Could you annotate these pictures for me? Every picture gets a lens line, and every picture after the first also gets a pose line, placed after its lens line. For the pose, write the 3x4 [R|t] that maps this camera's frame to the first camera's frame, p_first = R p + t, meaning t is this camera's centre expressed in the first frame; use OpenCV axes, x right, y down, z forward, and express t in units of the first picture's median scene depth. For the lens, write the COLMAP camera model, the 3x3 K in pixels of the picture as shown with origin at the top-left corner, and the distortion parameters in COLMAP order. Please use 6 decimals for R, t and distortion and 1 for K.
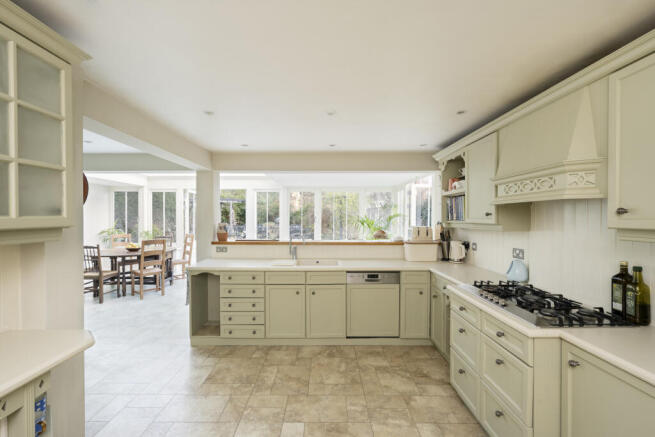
lens RADIAL K [[287.2, 0, 324.7], [0, 287.2, 218.8], [0, 0, 1]] dist [-0.000538, 0.000018]
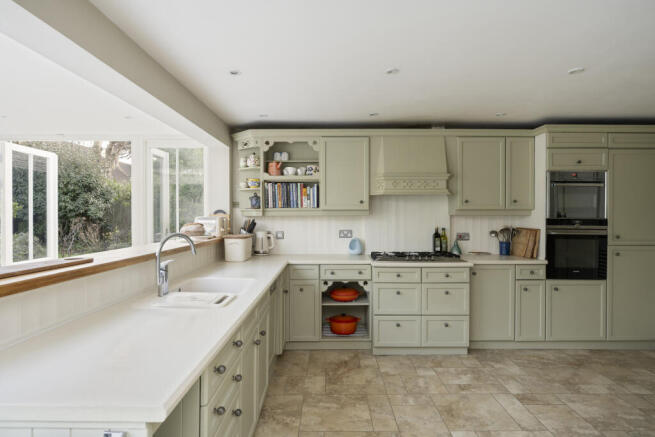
lens RADIAL K [[366.9, 0, 325.6], [0, 366.9, 218.1], [0, 0, 1]] dist [-0.003850, 0.000828]
pose [[-0.006735, -0.012256, 0.999902, -0.990509], [0.005968, 0.999907, 0.012296, 0.032500], [-0.999960, 0.006050, -0.006661, 1.157944]]
